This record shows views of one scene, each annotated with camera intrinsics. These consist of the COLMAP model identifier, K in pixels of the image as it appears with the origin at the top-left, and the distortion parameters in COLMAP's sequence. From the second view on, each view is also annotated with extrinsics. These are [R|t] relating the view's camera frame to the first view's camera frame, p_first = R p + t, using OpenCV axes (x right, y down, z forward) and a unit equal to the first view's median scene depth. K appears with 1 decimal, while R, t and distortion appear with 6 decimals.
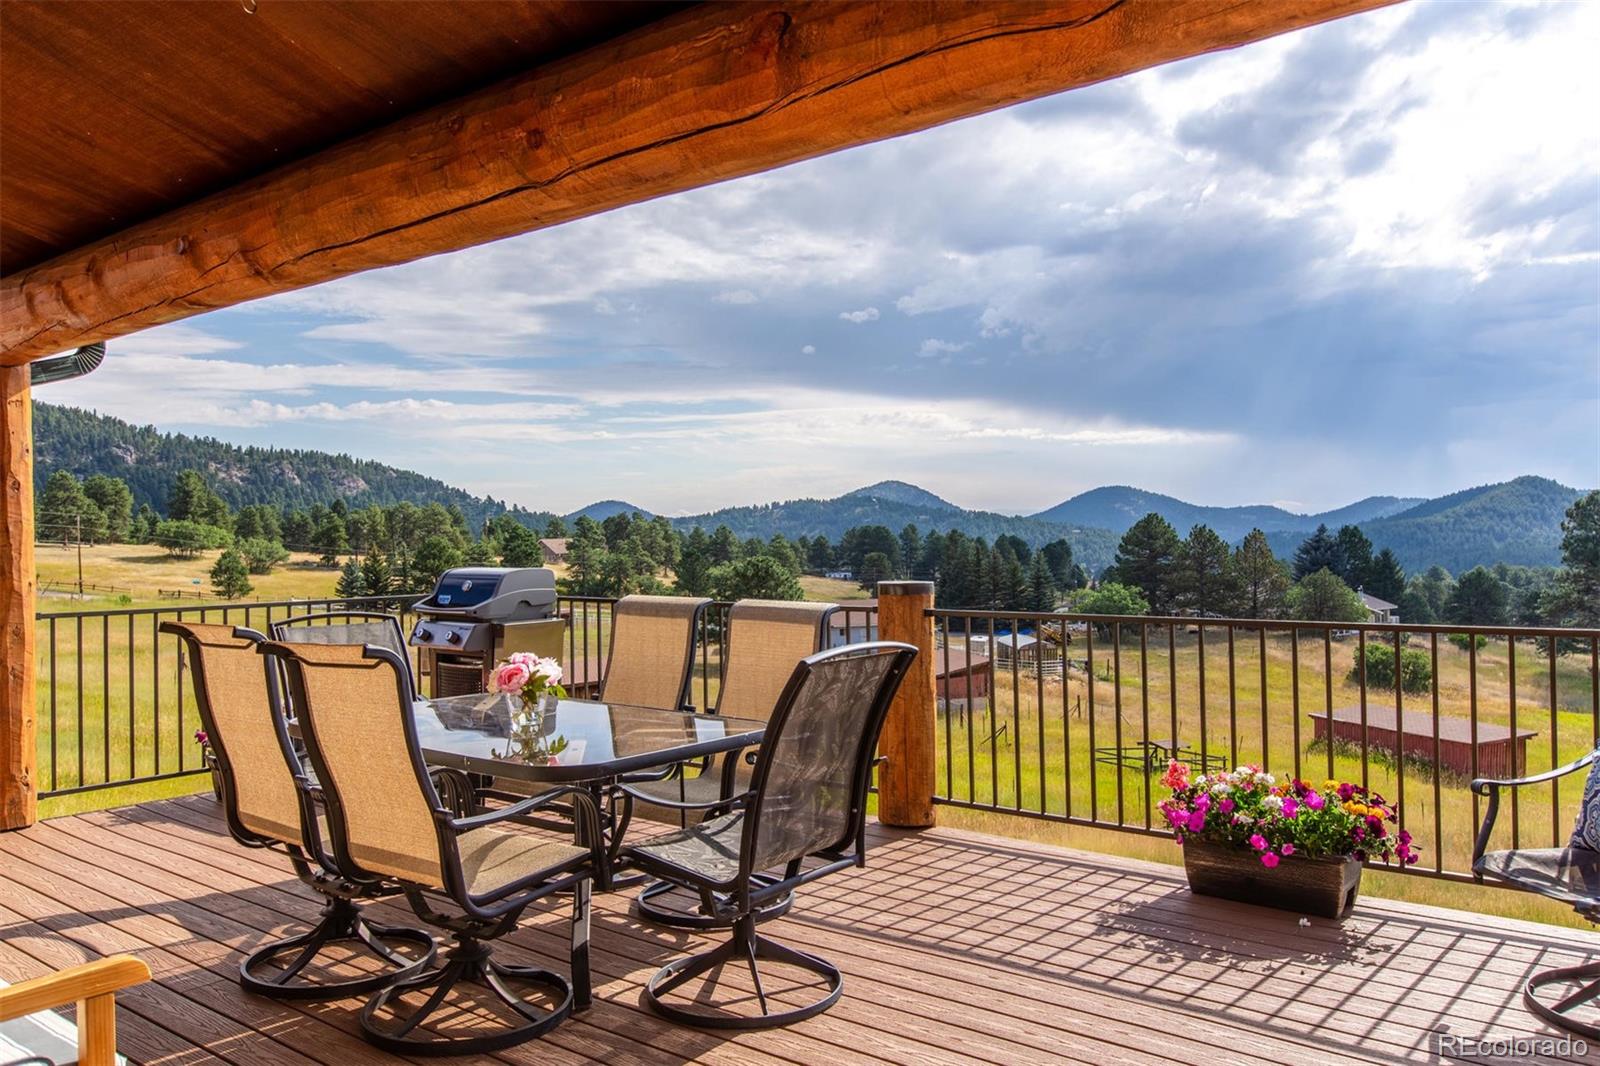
lens RADIAL K [[1211.7, 0, 804.1], [0, 1211.7, 520.9], [0, 0, 1]] dist [0.015469, -0.001715]
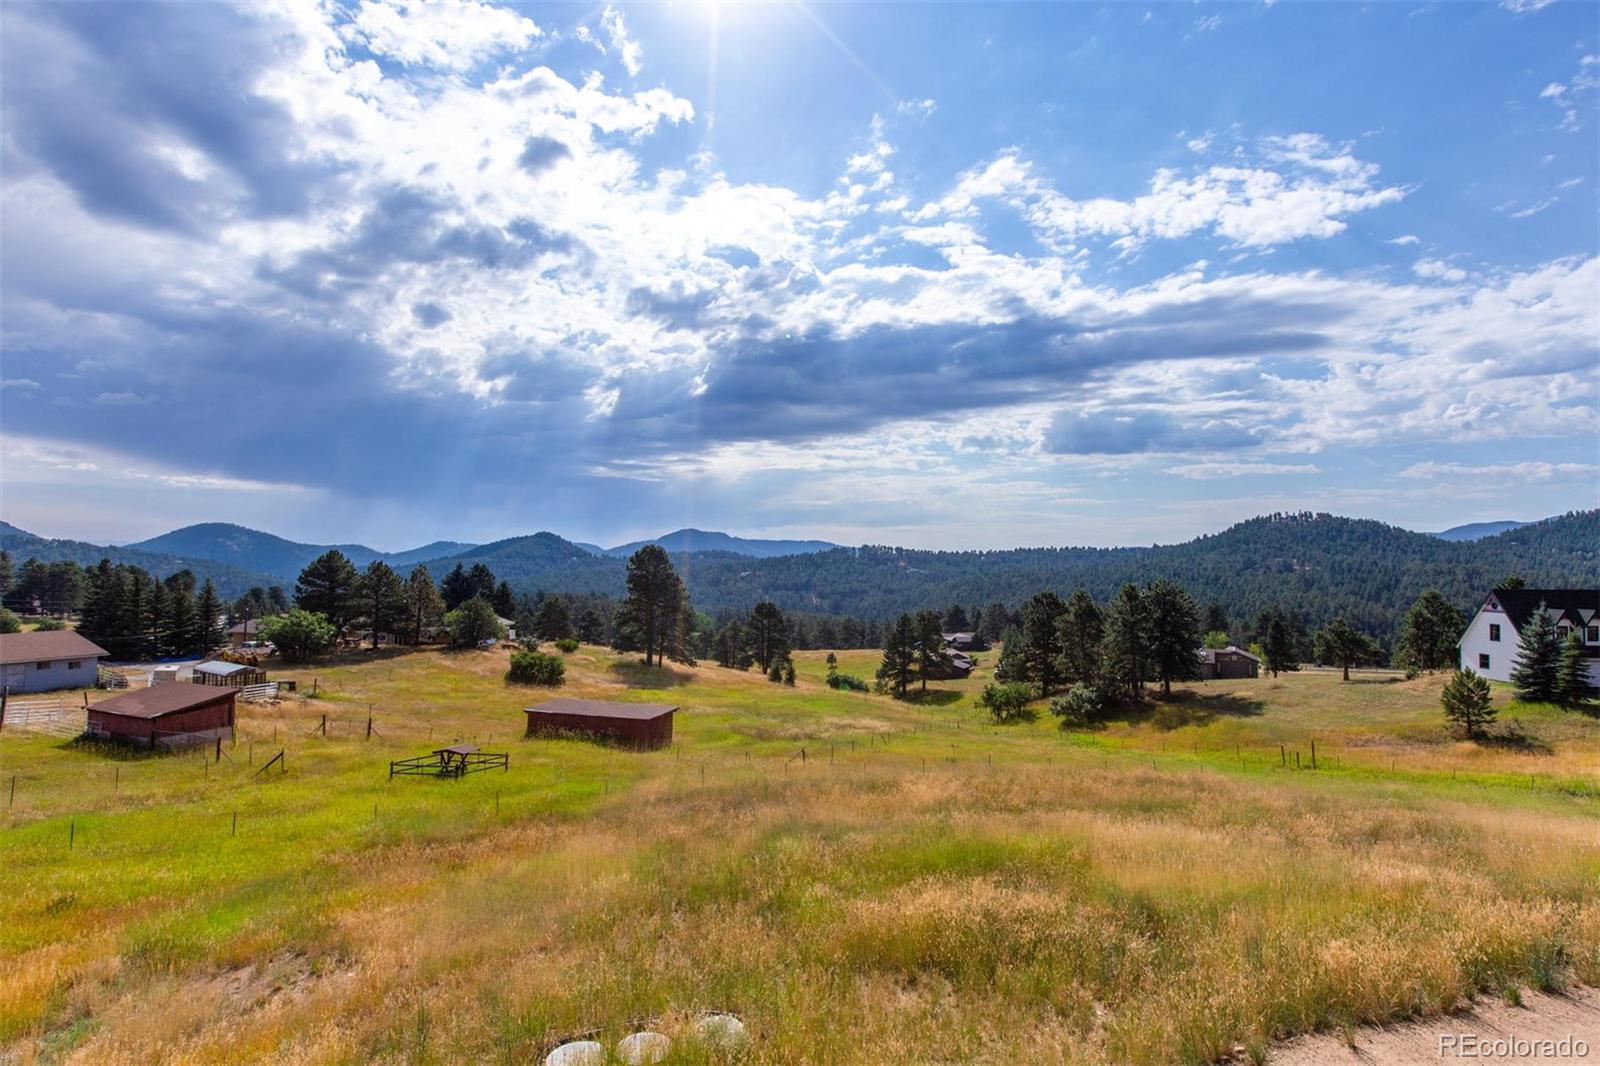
lens RADIAL K [[882.7, 0, 799.5], [0, 882.7, 529.3], [0, 0, 1]] dist [0.002527, 0.001129]
pose [[0.621199, 0.051370, 0.781968, -0.500477], [-0.026500, 0.998655, -0.044553, 0.000210], [-0.783205, 0.006954, 0.621725, 0.582295]]
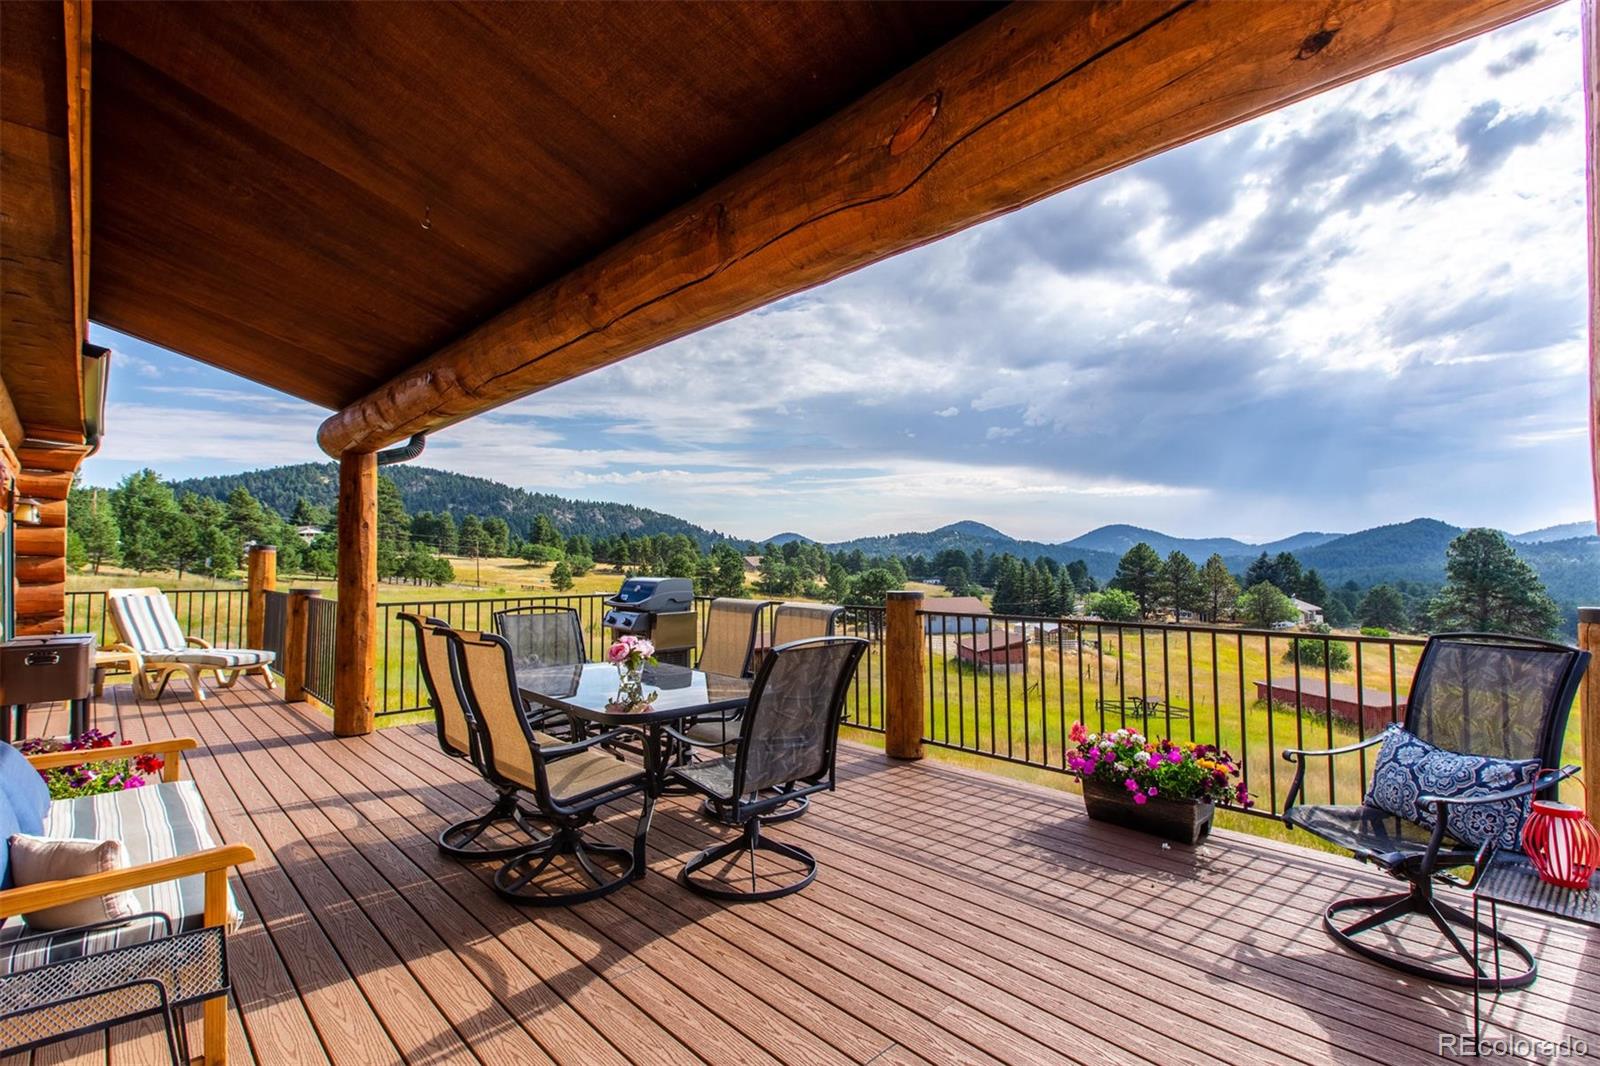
lens RADIAL K [[773.5, 0, 800.2], [0, 773.5, 530.5], [0, 0, 1]] dist [0.018706, 0.001725]
pose [[0.988971, 0.001060, -0.148102, 0.092495], [-0.003912, 0.999813, -0.018965, -0.004867], [0.148055, 0.019335, 0.988790, 0.045884]]
